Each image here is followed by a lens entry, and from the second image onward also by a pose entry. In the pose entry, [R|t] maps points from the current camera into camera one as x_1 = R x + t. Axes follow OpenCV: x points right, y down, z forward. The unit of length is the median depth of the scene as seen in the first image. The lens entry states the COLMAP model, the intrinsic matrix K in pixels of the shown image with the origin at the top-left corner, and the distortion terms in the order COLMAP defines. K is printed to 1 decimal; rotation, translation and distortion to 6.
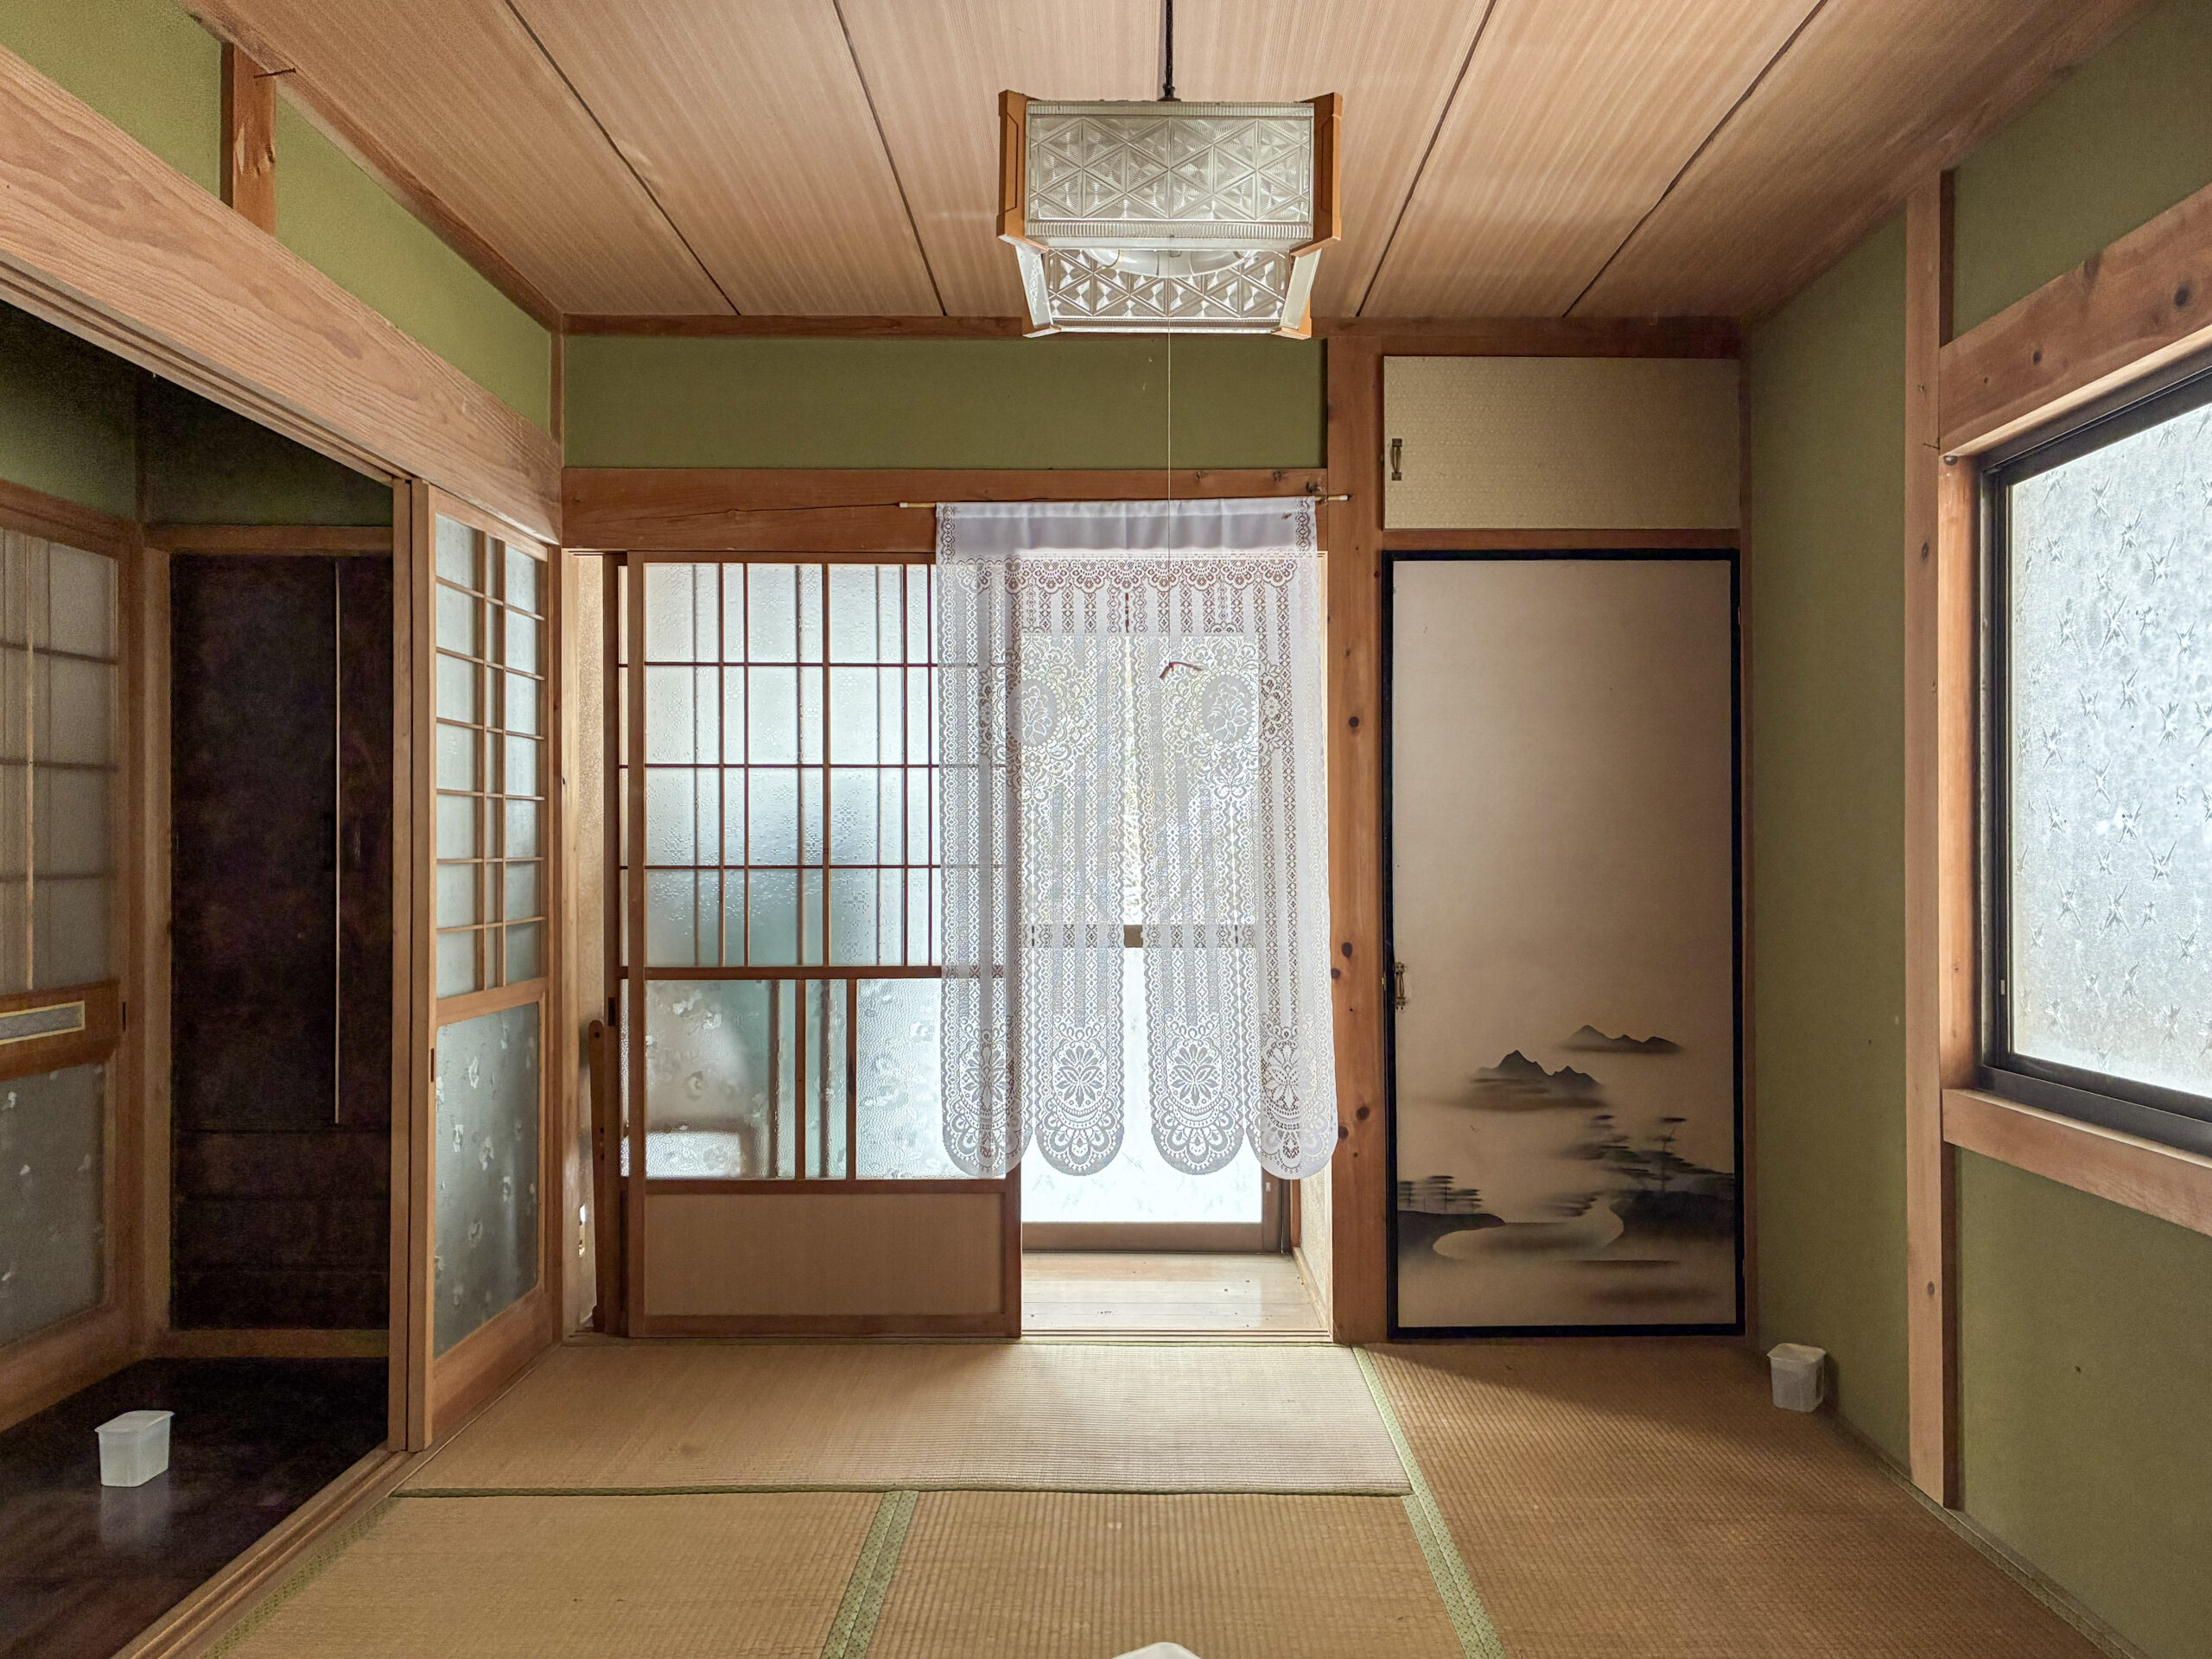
lens RADIAL K [[1743.8, 0, 1106.0], [0, 1743.8, 829.5], [0, 0, 1]] dist [0.004207, -0.004827]
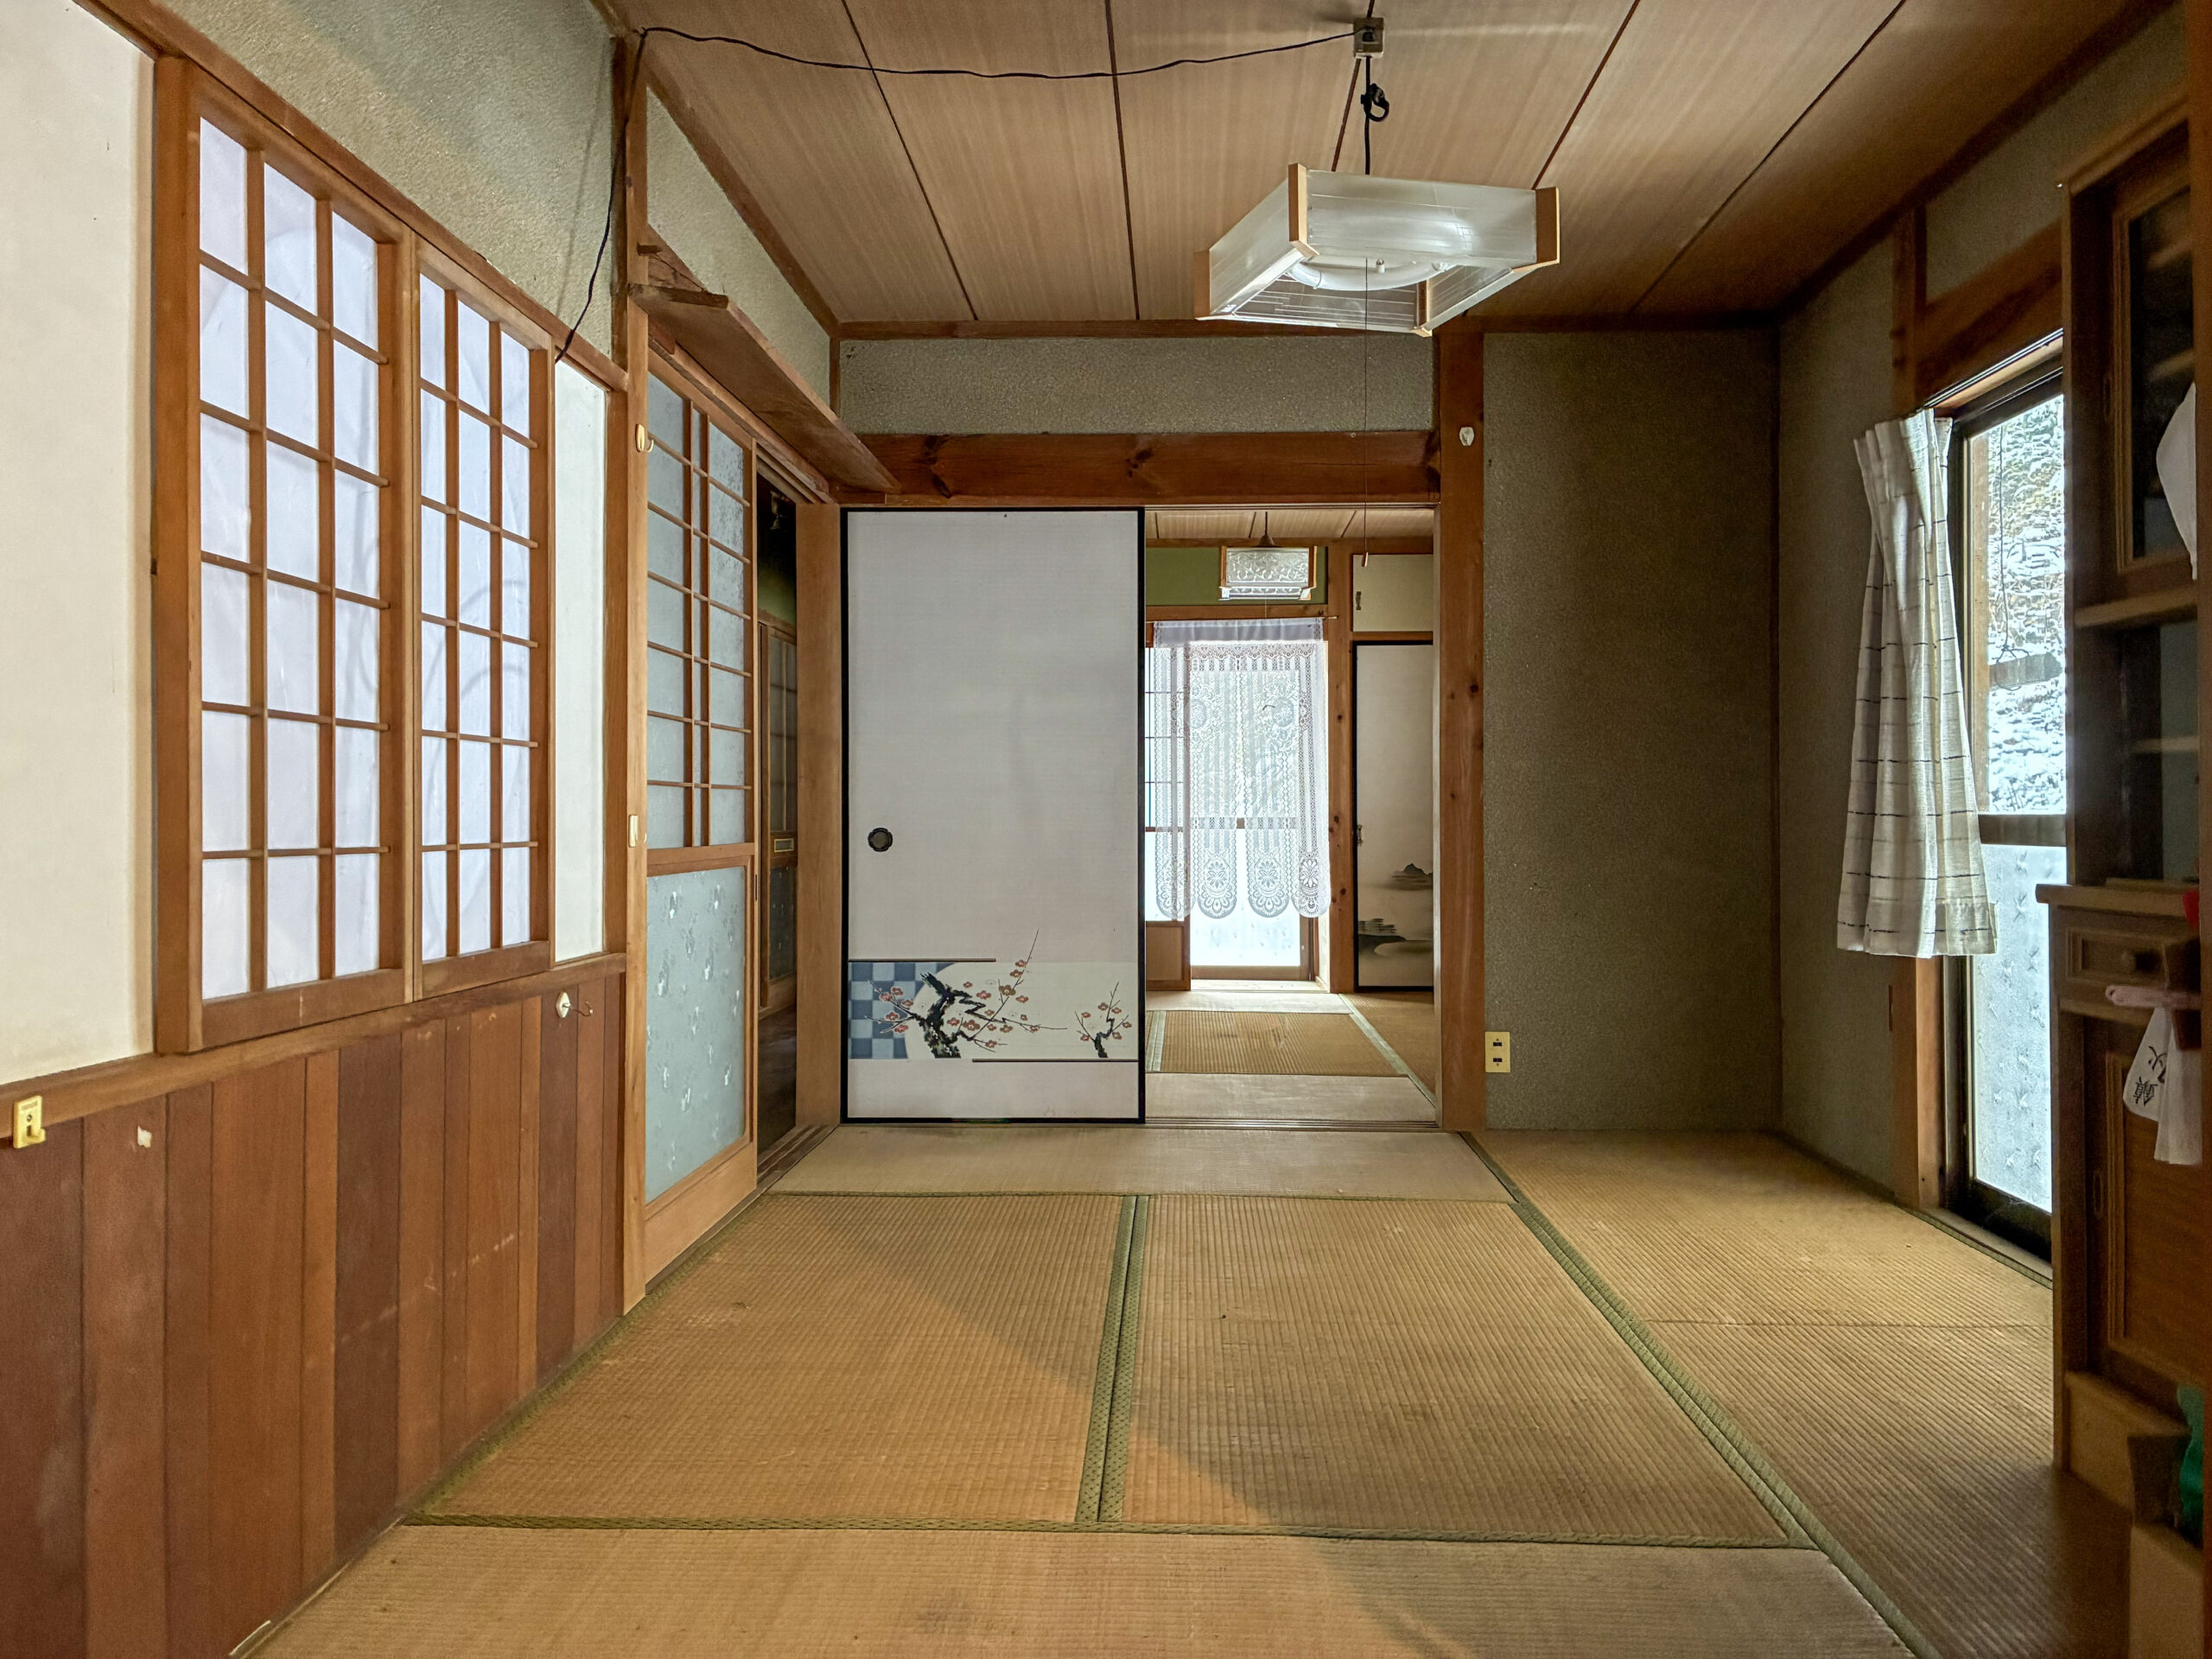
lens RADIAL K [[1743.8, 0, 1106.0], [0, 1743.8, 829.5], [0, 0, 1]] dist [0.004207, -0.004827]
pose [[0.998759, 0.000964, -0.049799, -0.045976], [-0.000643, 0.999979, 0.006447, 0.068056], [0.049805, -0.006407, 0.998738, -1.253433]]
